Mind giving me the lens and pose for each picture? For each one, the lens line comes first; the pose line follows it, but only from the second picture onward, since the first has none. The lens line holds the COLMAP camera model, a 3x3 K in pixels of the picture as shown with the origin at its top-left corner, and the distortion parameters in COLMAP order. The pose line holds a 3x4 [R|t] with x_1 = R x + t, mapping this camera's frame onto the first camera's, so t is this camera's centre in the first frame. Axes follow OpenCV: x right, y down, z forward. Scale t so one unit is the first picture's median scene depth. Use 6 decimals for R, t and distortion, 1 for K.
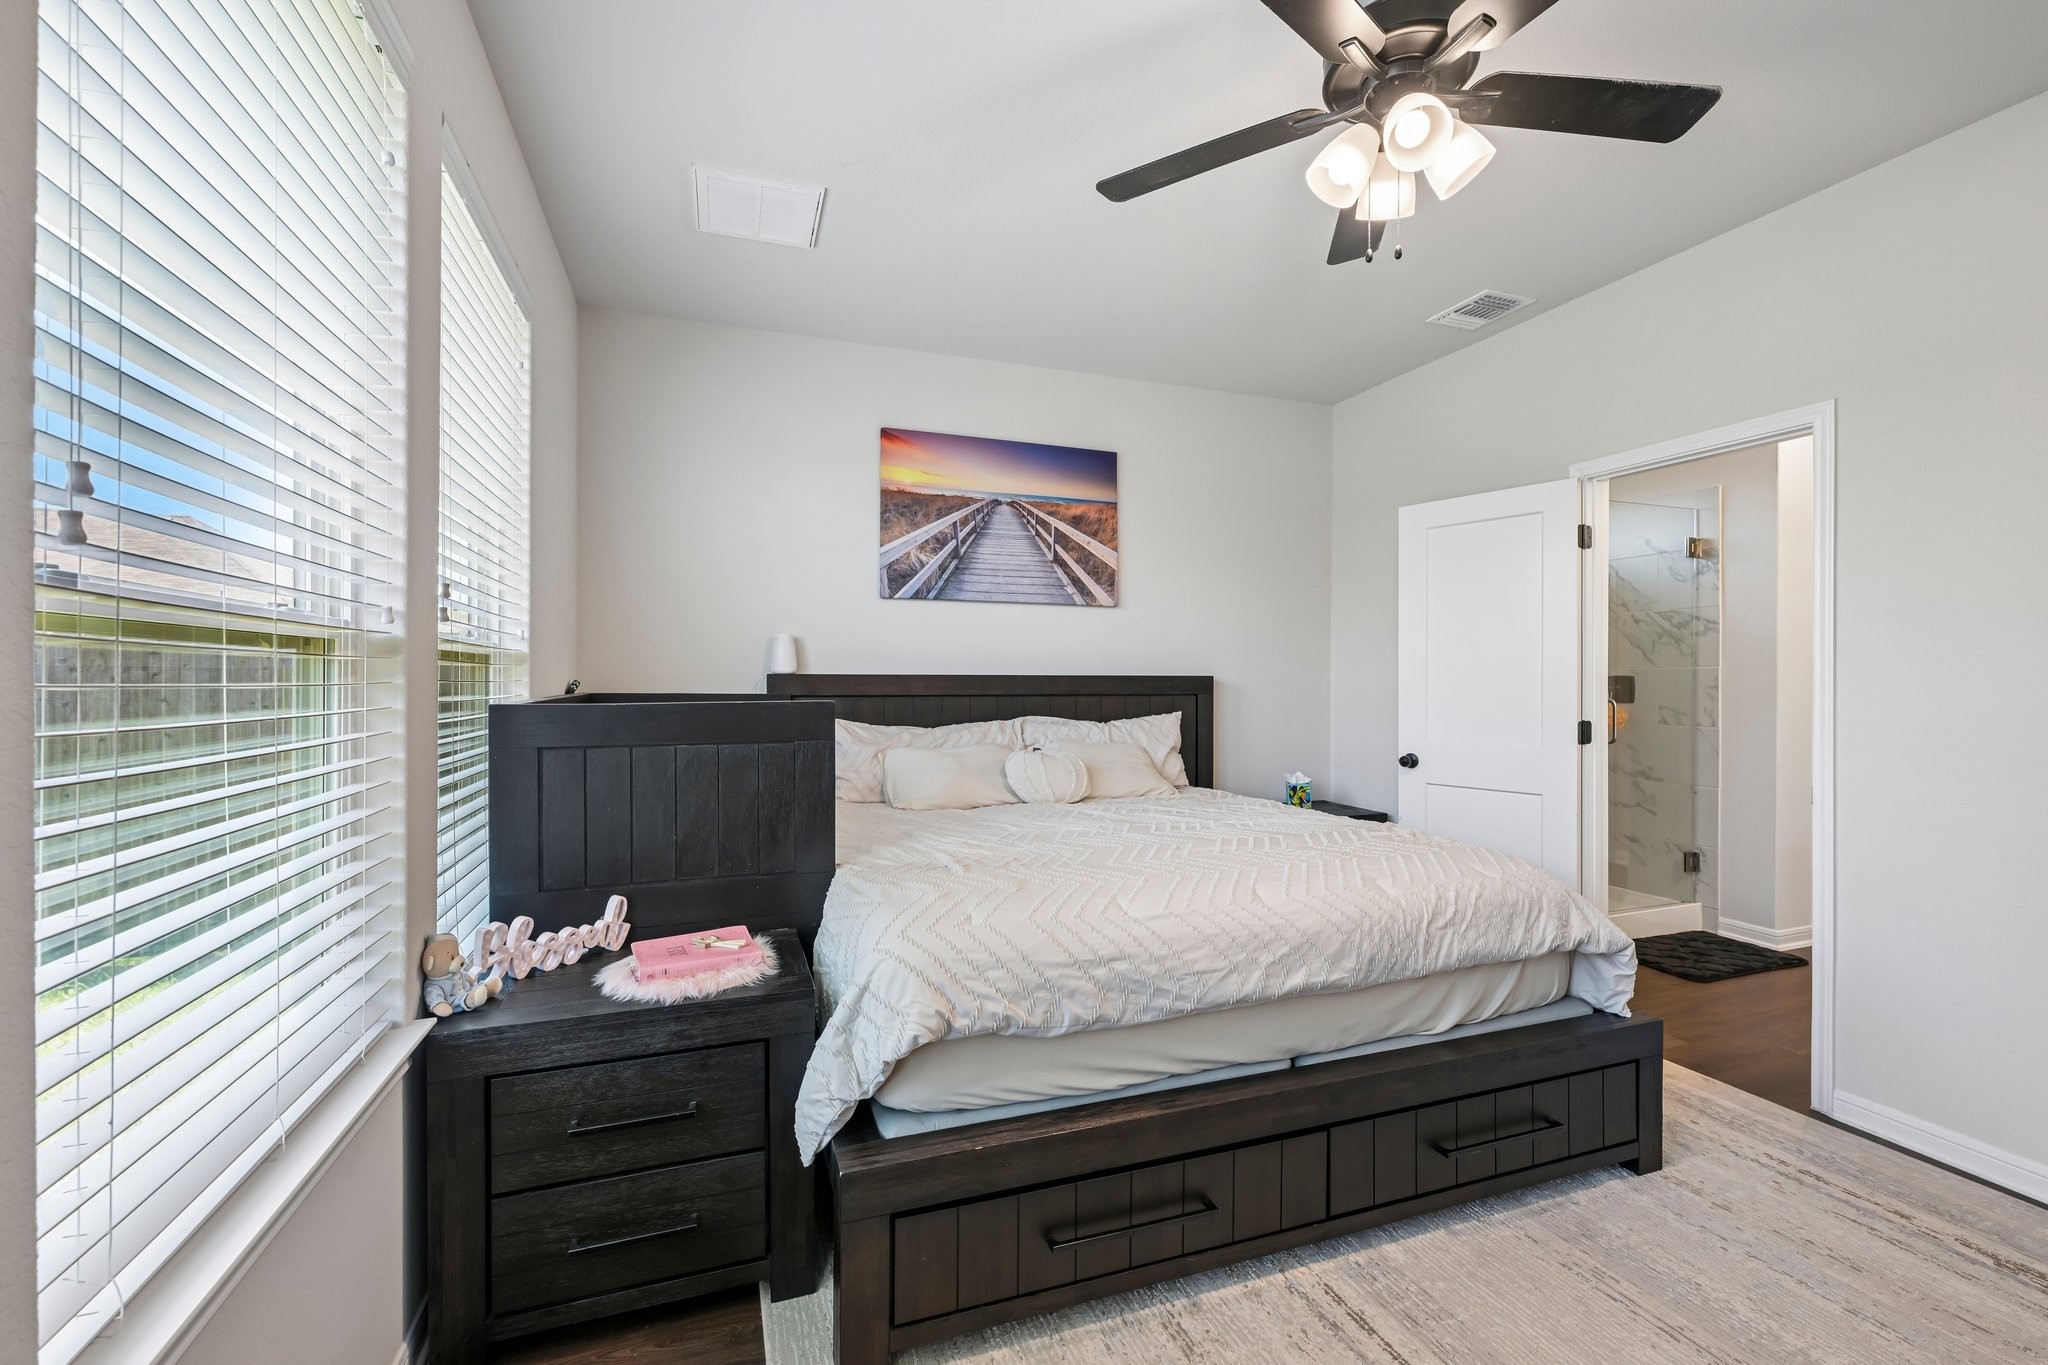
lens RADIAL K [[864.0, 0, 1025.1], [0, 864.0, 678.5], [0, 0, 1]] dist [0.001901, 0.000138]
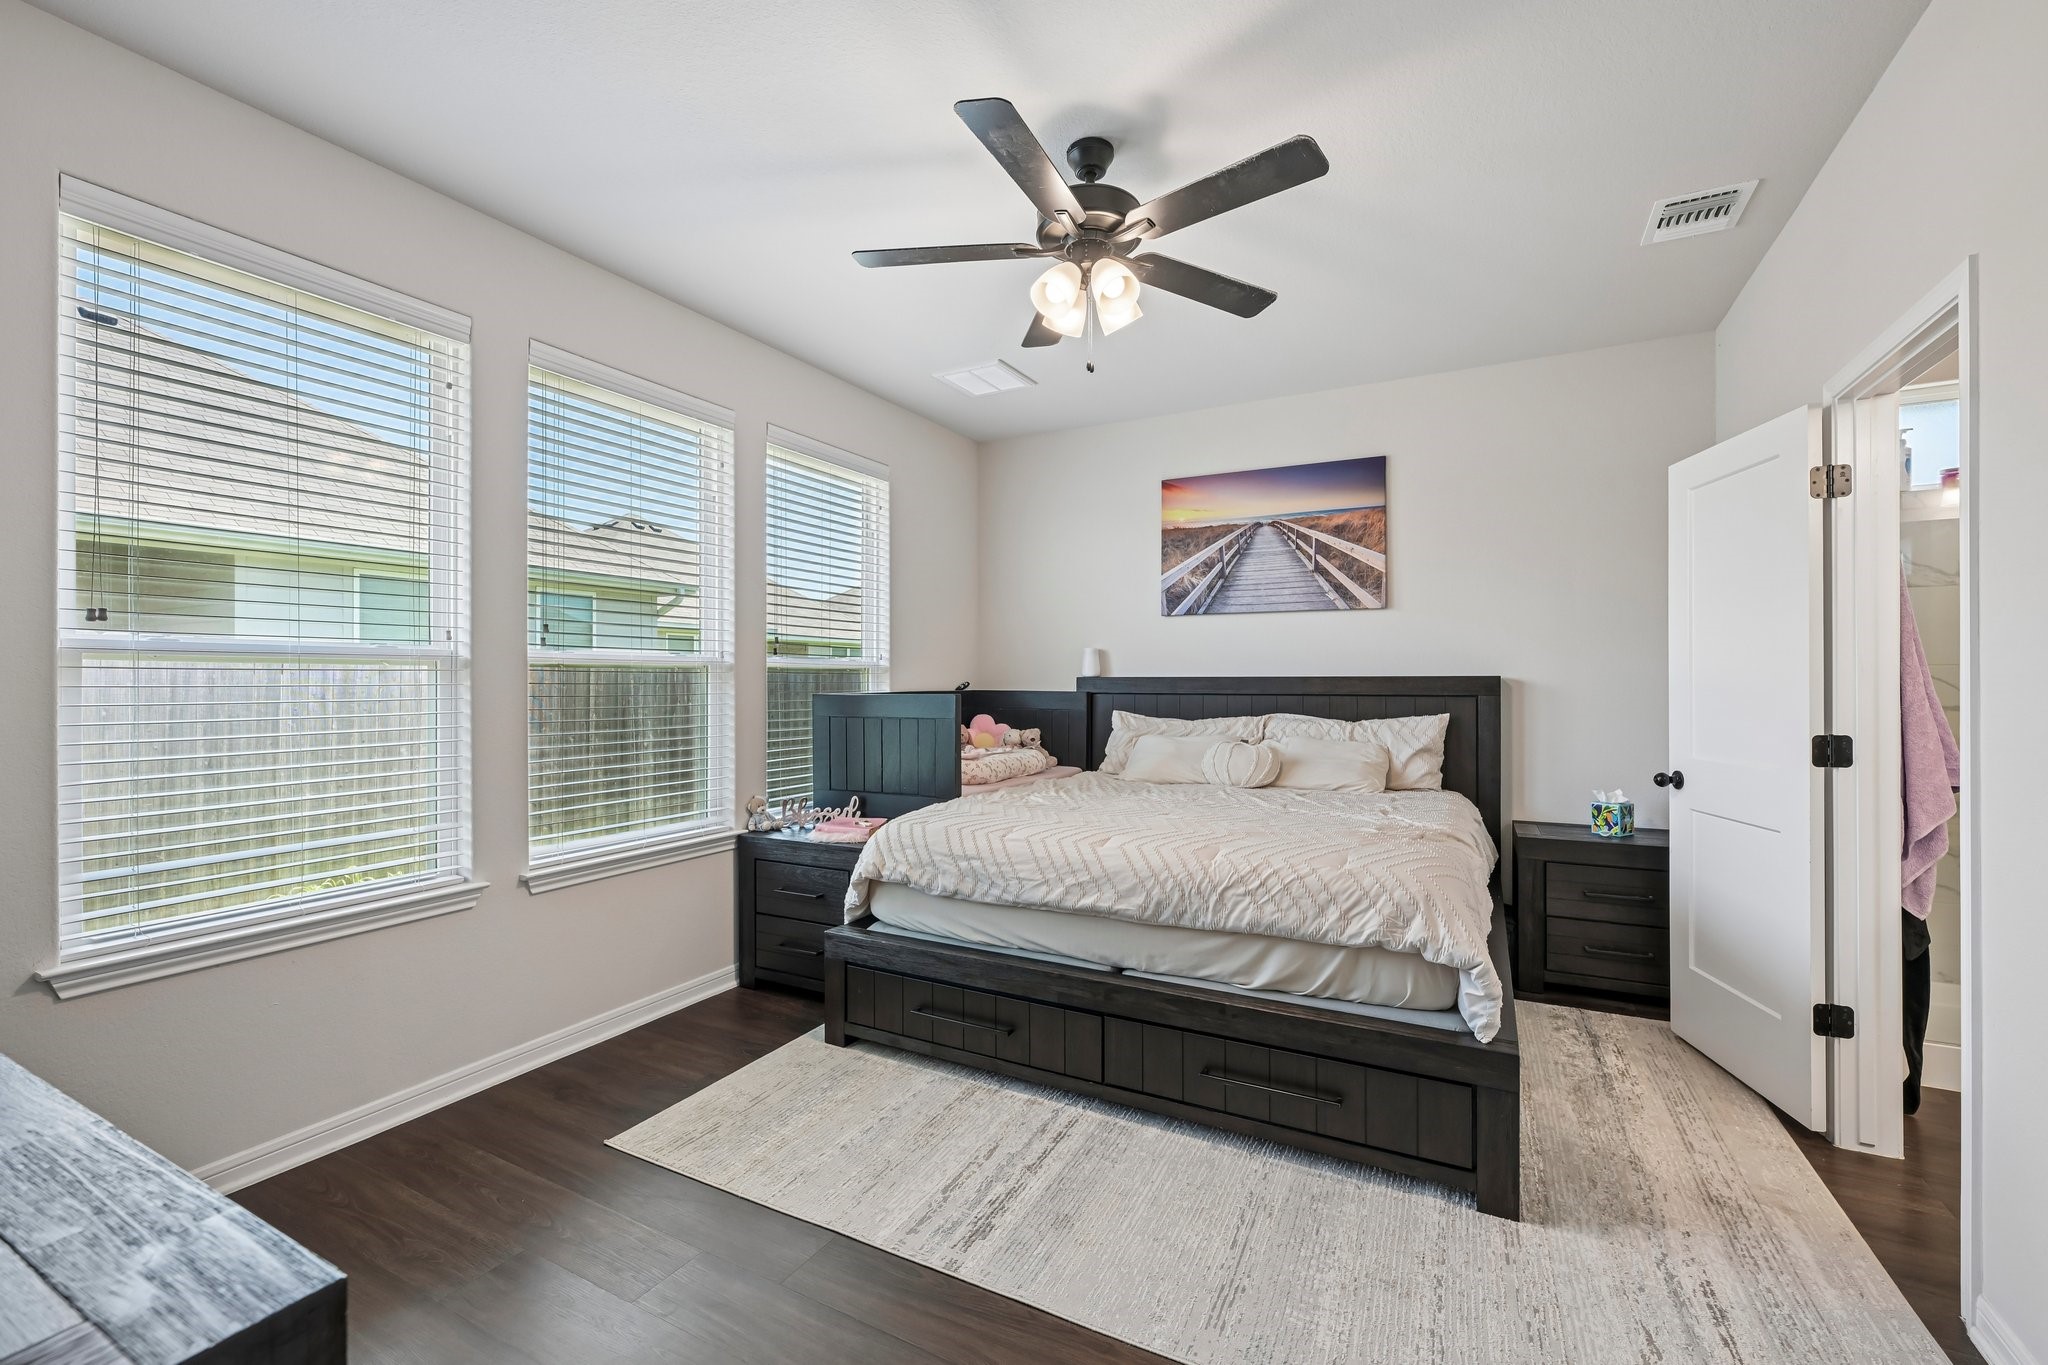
lens RADIAL K [[864.0, 0, 1020.0], [0, 864.0, 679.1], [0, 0, 1]] dist [0.001901, 0.000138]
pose [[0.667835, -0.003625, -0.744301, 0.617000], [0.002405, 0.999993, -0.002712, 0.001481], [0.744306, 0.000021, 0.667839, 0.006222]]
